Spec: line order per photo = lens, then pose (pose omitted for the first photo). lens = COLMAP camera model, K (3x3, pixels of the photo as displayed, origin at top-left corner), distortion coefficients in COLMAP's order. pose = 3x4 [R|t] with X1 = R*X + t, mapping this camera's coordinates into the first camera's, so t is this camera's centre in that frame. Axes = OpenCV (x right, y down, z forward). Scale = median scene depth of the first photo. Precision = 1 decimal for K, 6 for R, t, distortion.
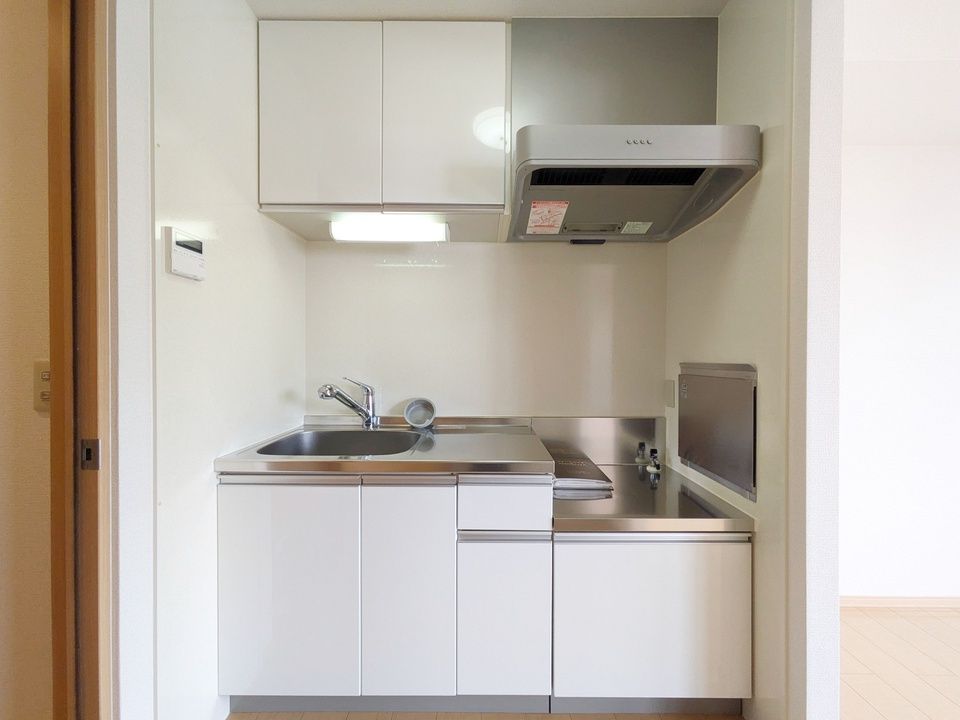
lens RADIAL K [[377.8, 0, 483.8], [0, 377.8, 359.5], [0, 0, 1]] dist [-0.001202, -0.000001]
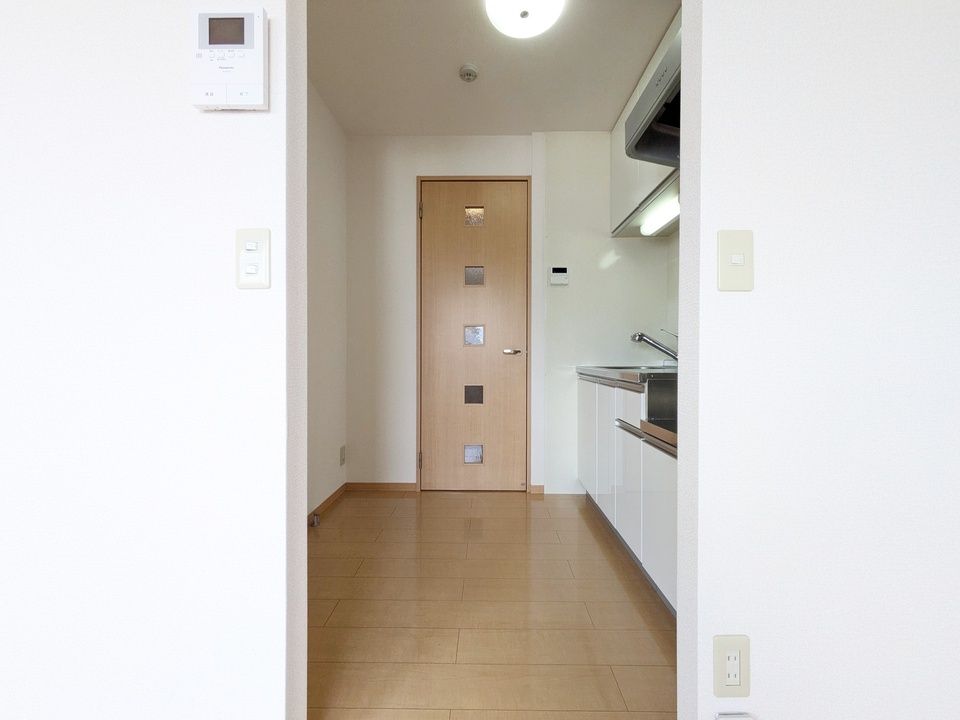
lens RADIAL K [[377.8, 0, 483.8], [0, 377.8, 359.5], [0, 0, 1]] dist [-0.001202, -0.000001]
pose [[-0.017388, 0.002202, -0.999846, 1.204540], [-0.011253, 0.999934, 0.002398, 0.189246], [0.999785, 0.011293, -0.017362, 0.420803]]
